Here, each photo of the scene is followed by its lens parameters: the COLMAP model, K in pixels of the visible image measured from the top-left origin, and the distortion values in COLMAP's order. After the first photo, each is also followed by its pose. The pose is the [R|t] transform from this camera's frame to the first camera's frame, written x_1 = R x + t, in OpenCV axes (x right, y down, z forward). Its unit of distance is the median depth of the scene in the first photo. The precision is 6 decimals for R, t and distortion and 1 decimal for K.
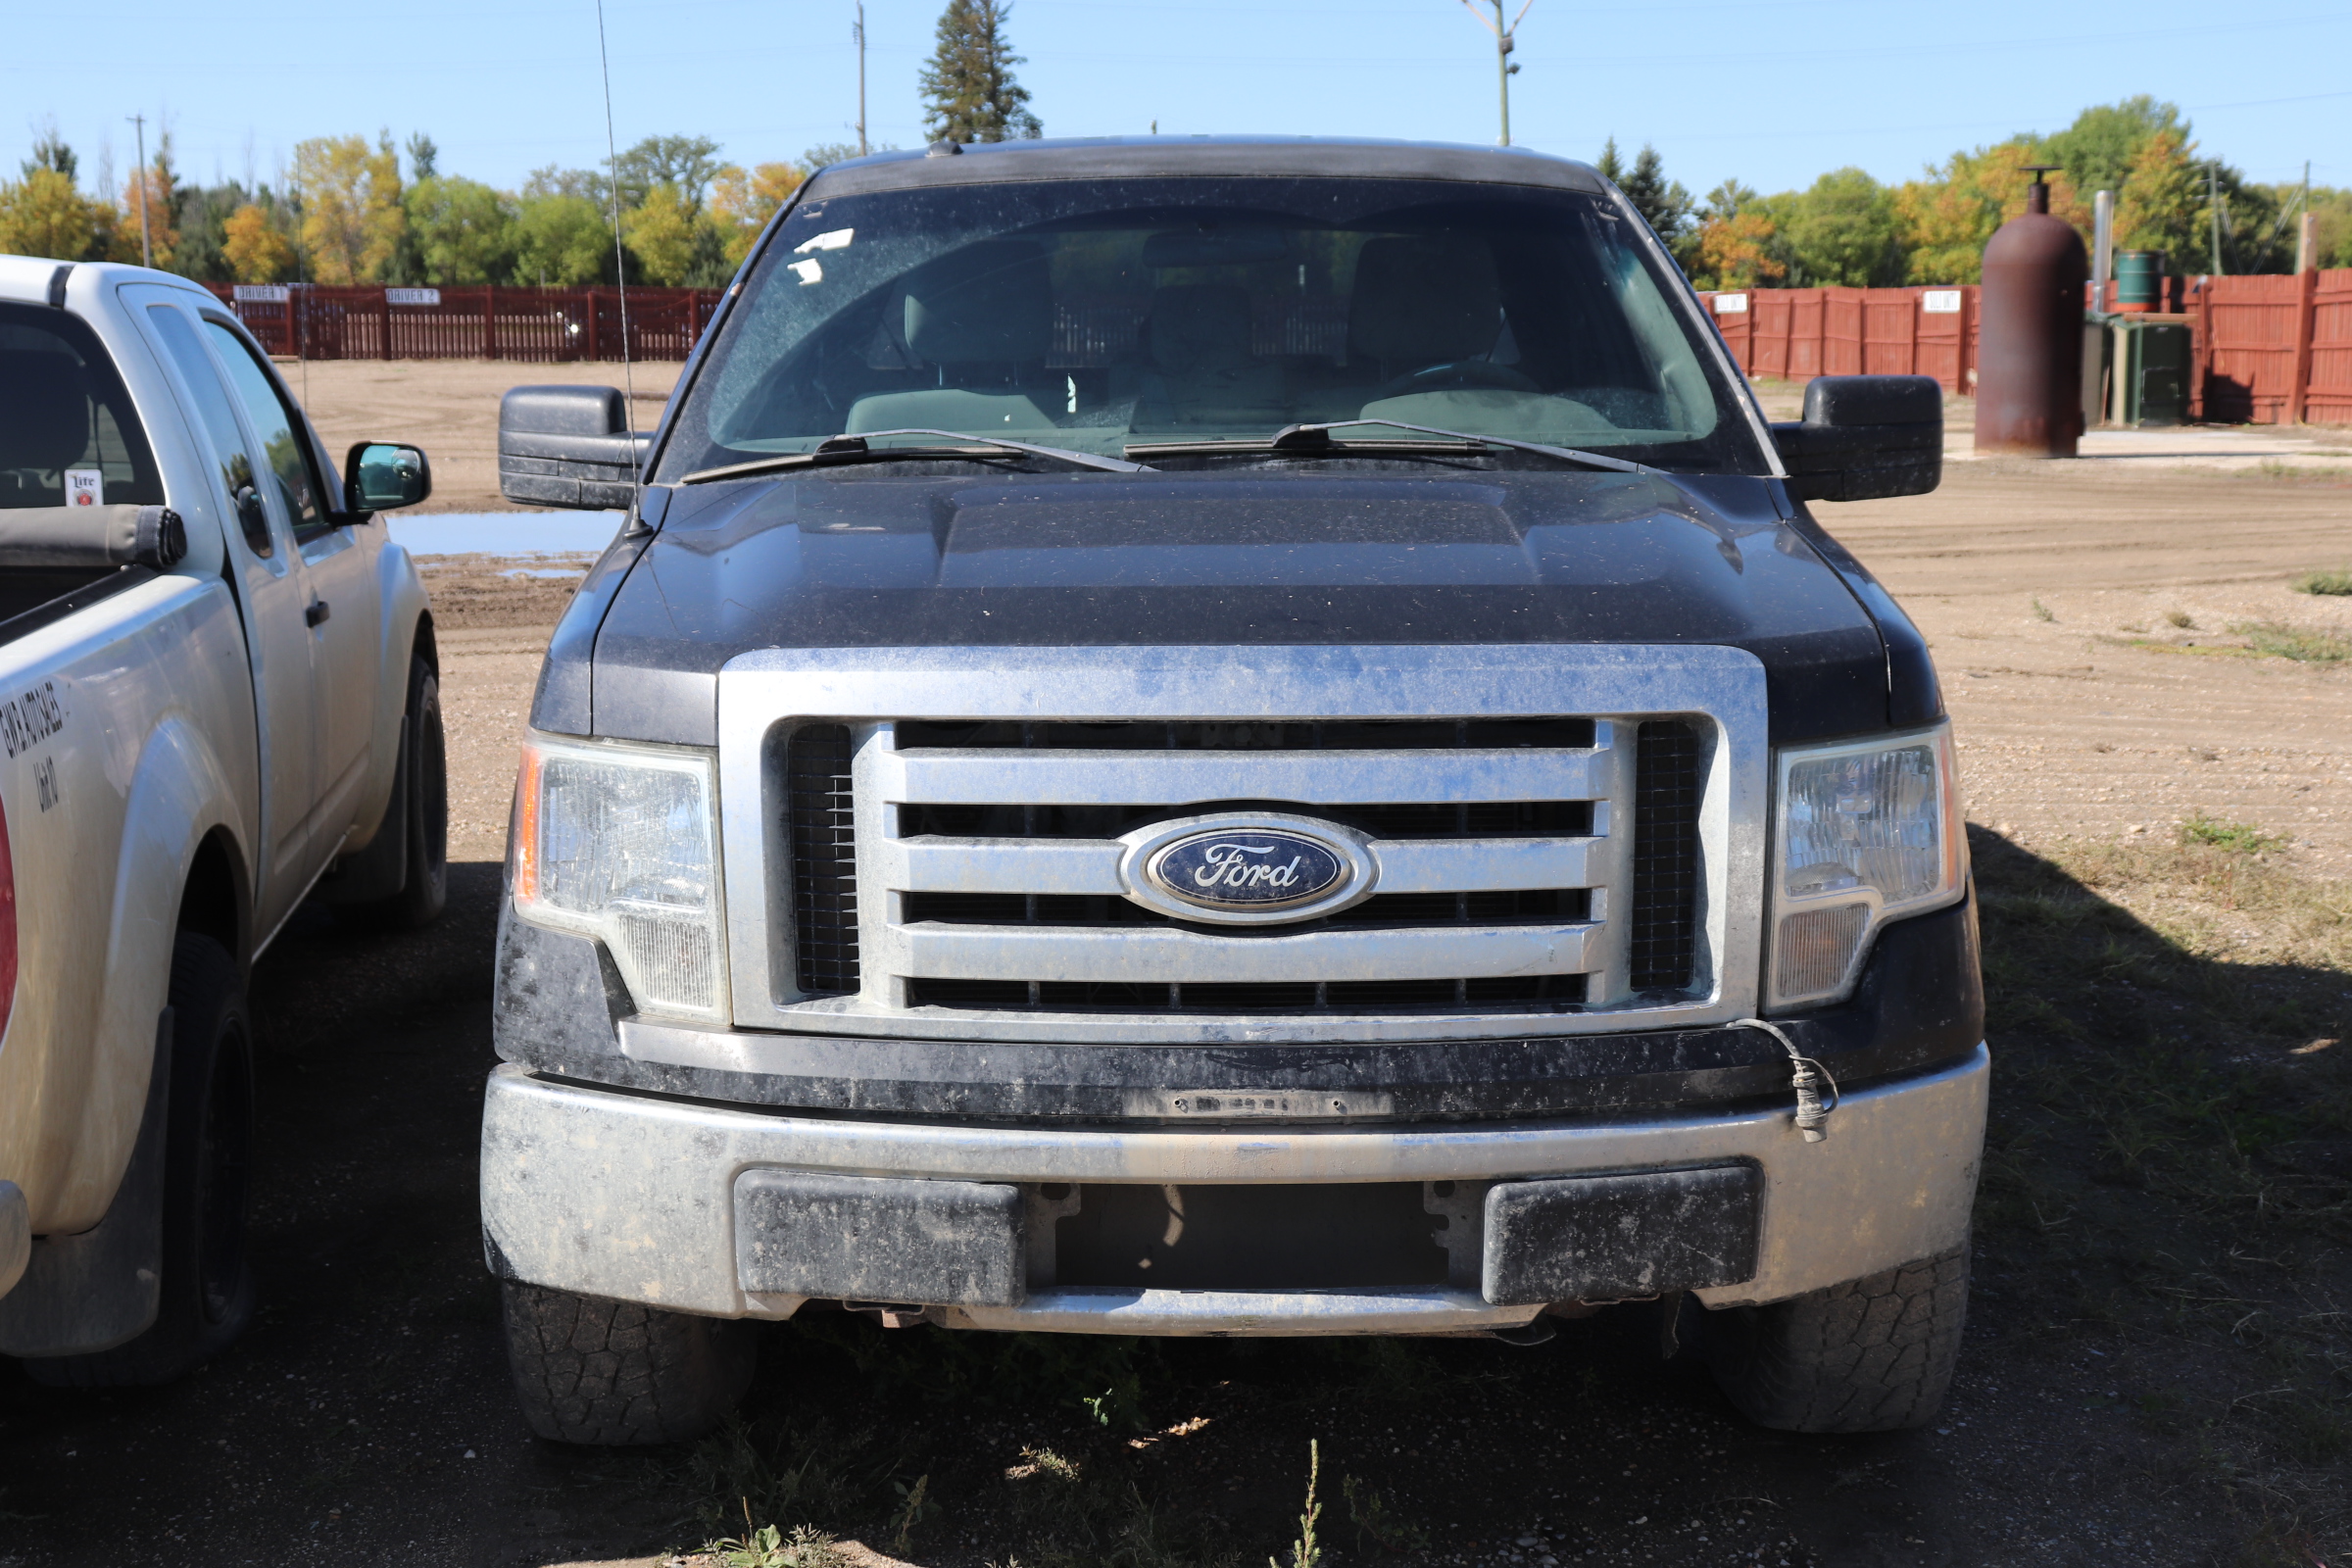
lens RADIAL K [[3173.8, 0, 1176.0], [0, 3173.8, 784.0], [0, 0, 1]] dist [-0.073874, 0.647589]
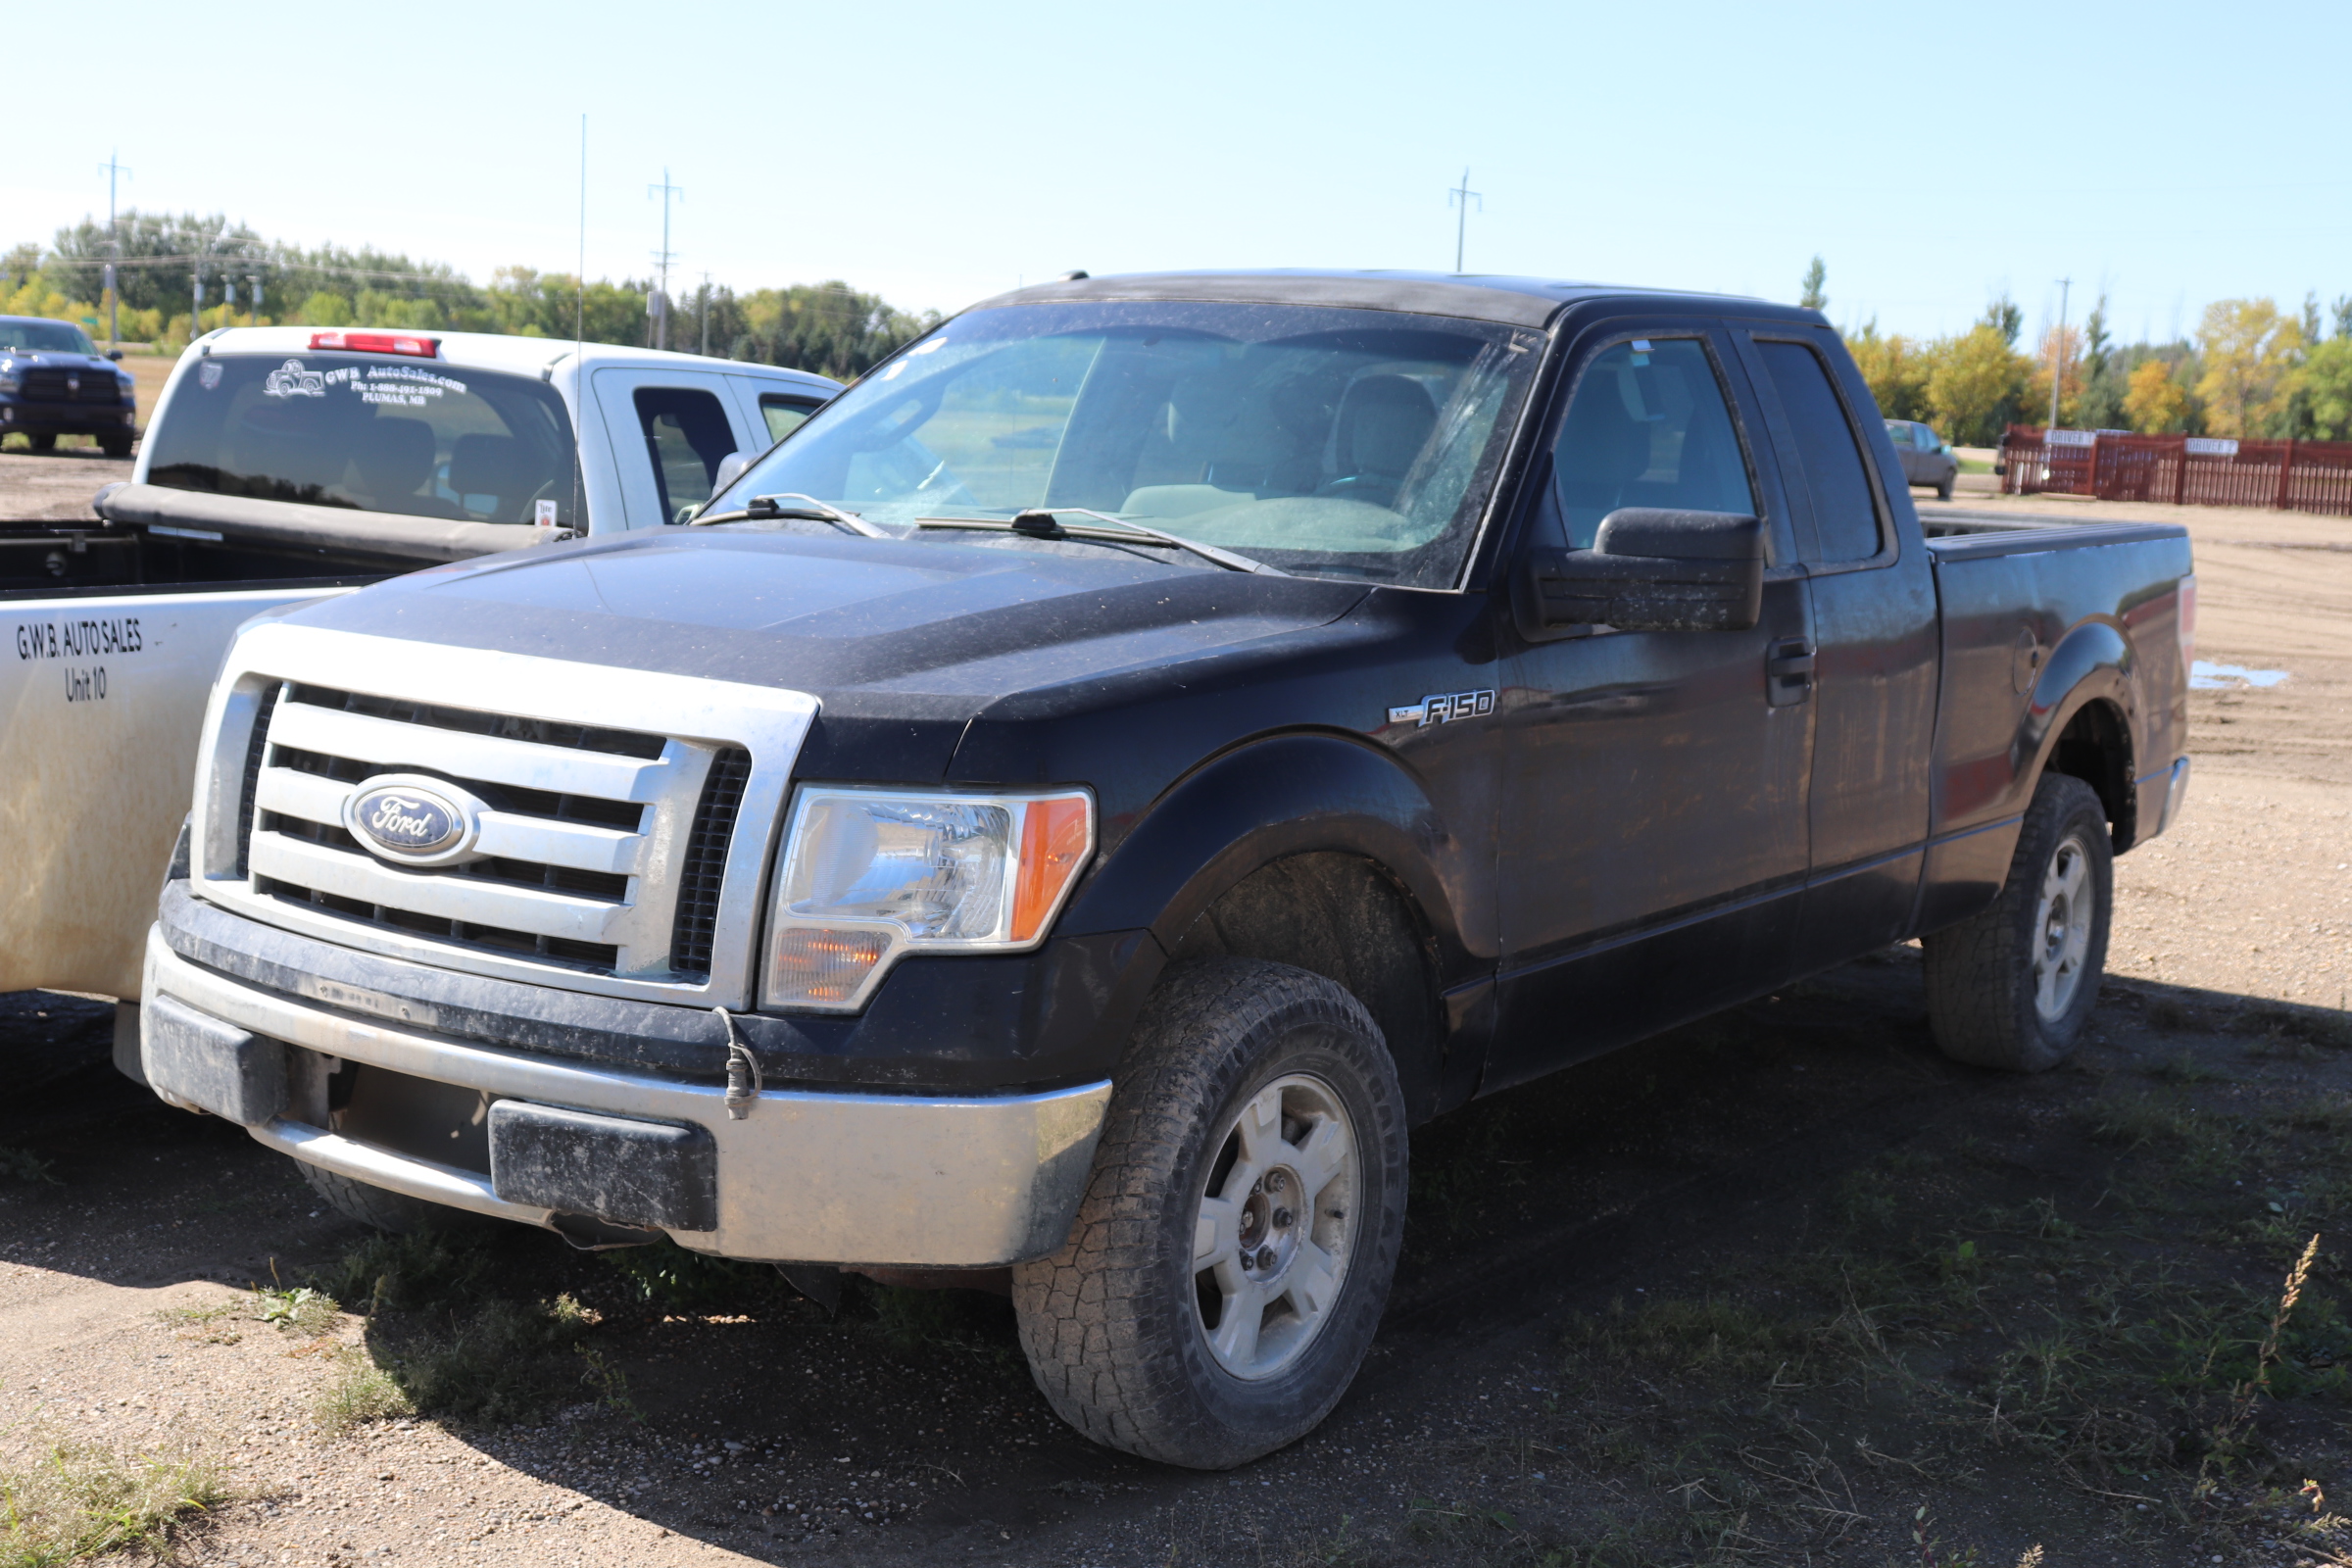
lens RADIAL K [[2919.6, 0, 1176.0], [0, 2919.6, 784.0], [0, 0, 1]] dist [-0.021899, 0.240352]
pose [[0.801854, 0.117228, -0.585908, 0.911300], [-0.138415, 0.990336, 0.008715, -0.038506], [0.581267, 0.074110, 0.810331, 0.216601]]
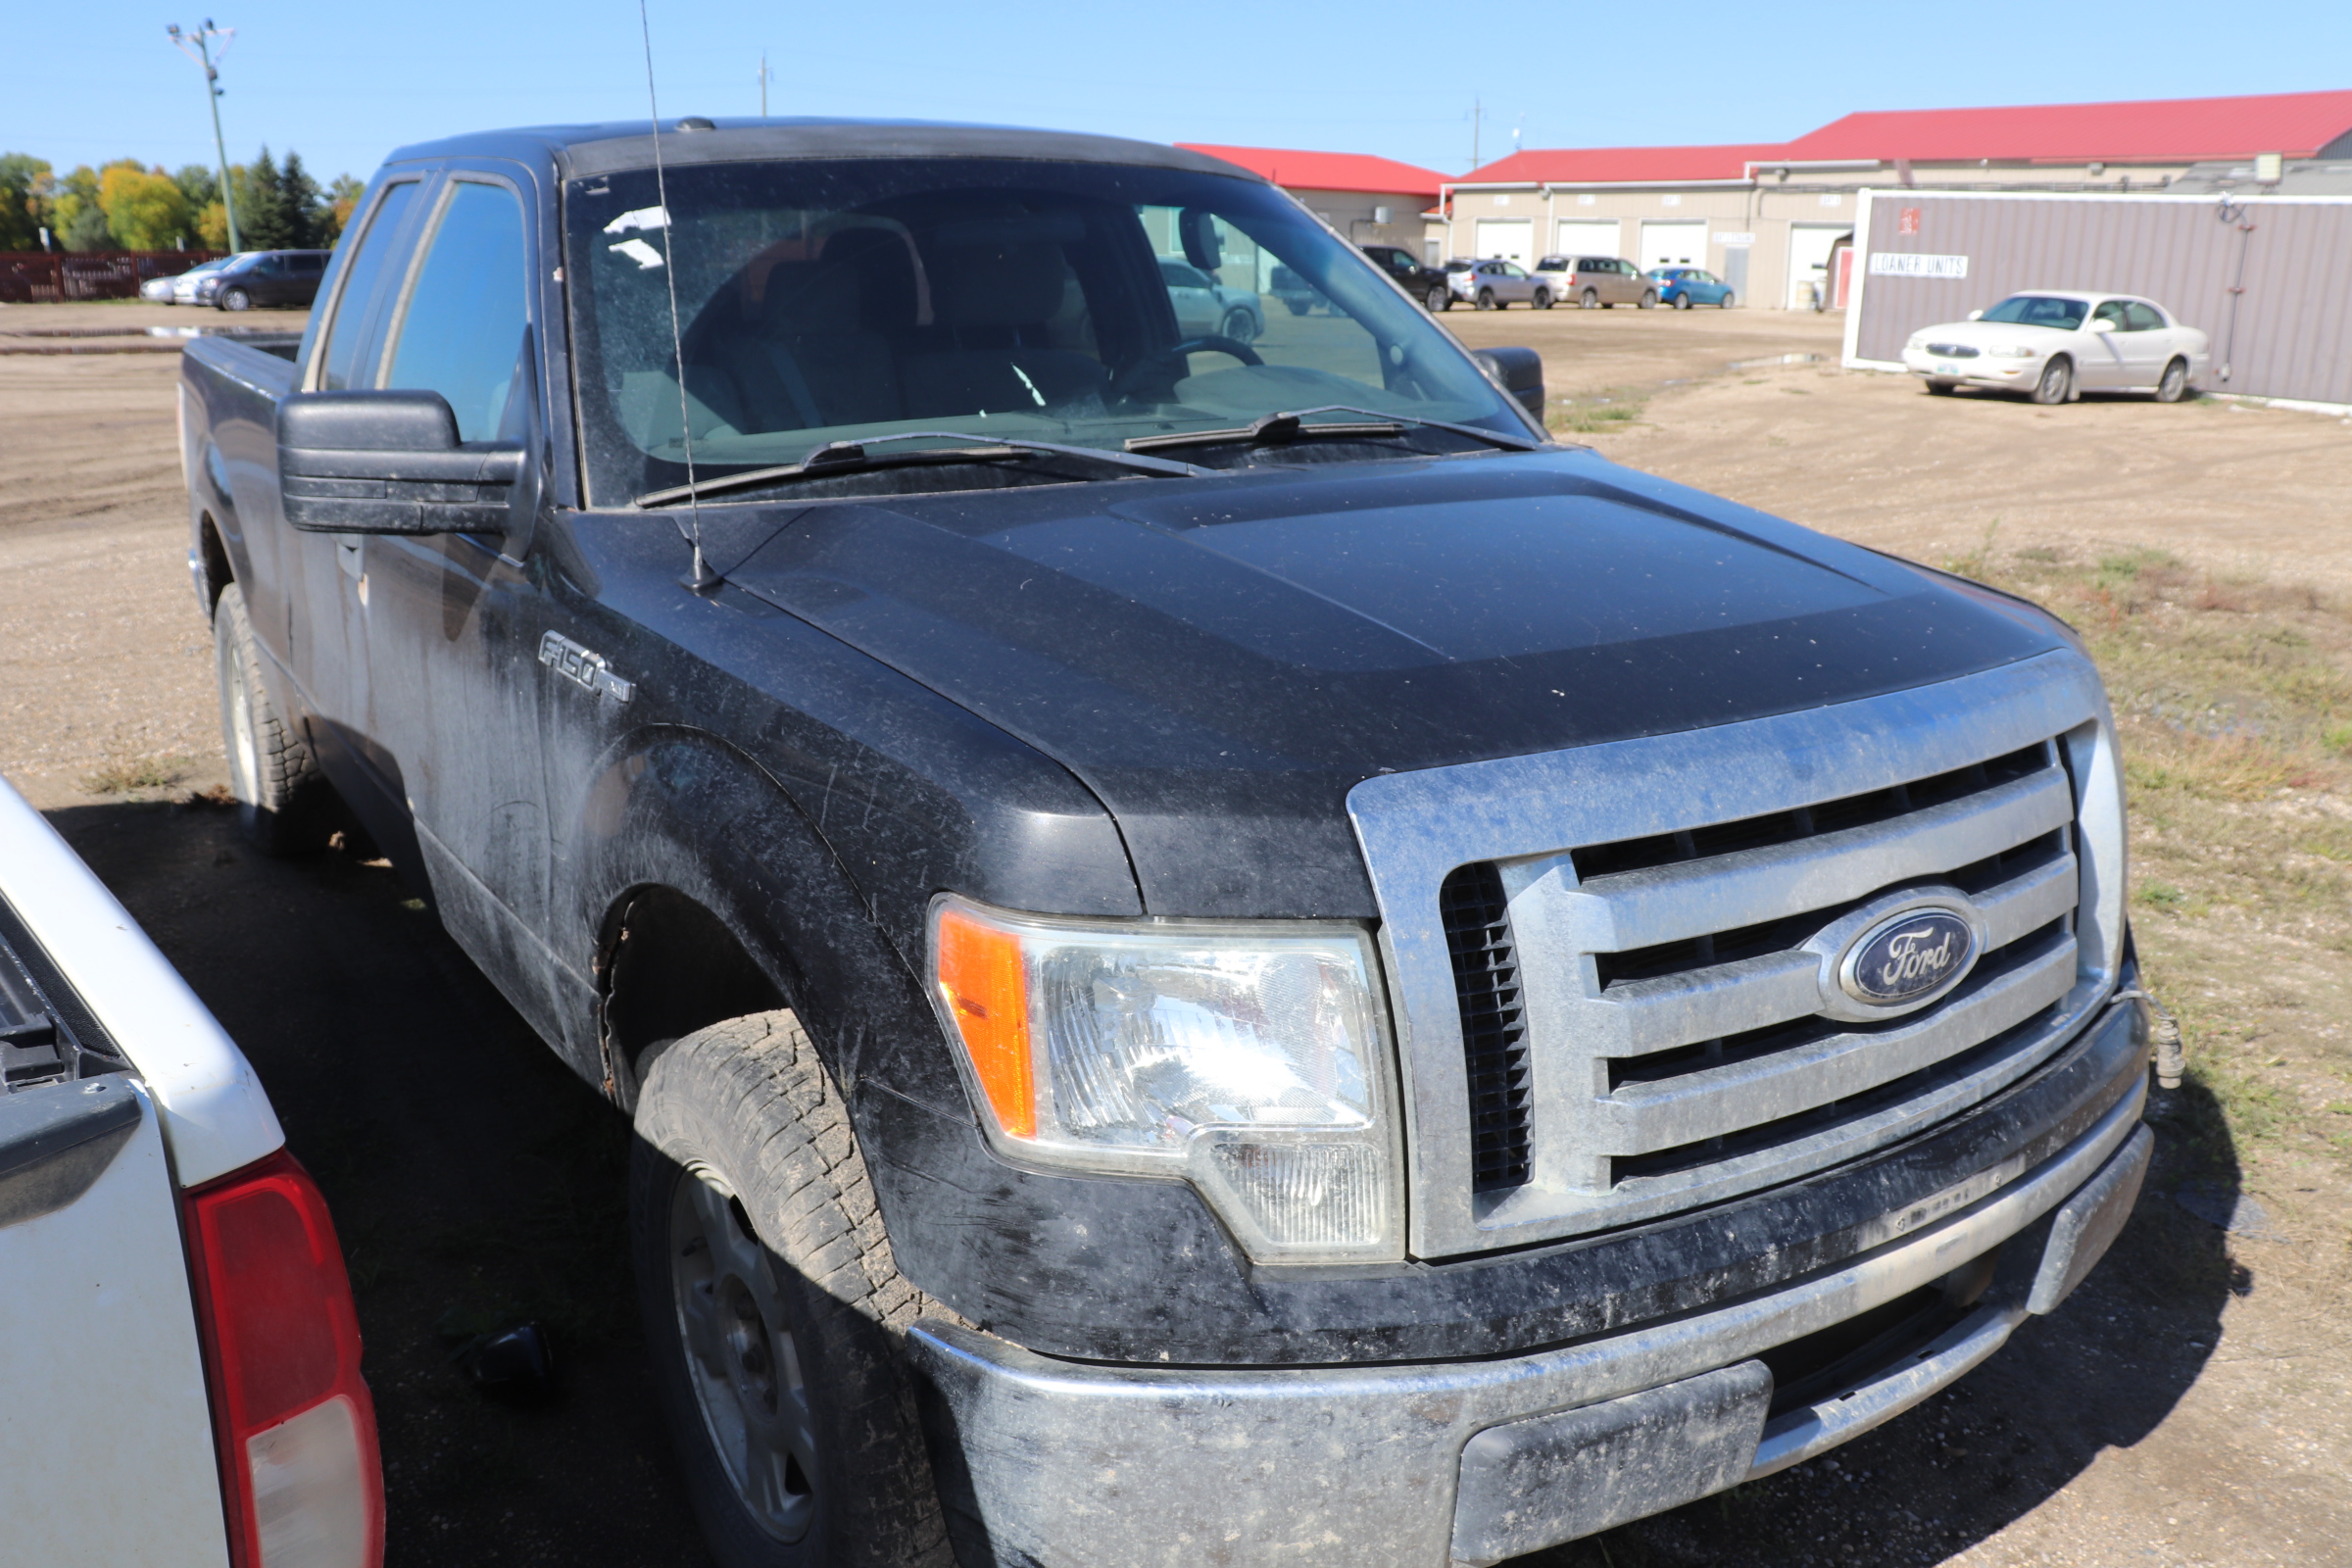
lens RADIAL K [[1935.0, 0, 1176.0], [0, 1935.0, 784.0], [0, 0, 1]] dist [-0.188563, 0.186006]
pose [[0.831431, -0.139662, 0.537790, -0.419679], [0.071611, 0.986757, 0.145545, -0.111302], [-0.550995, -0.082499, 0.830421, 0.635938]]
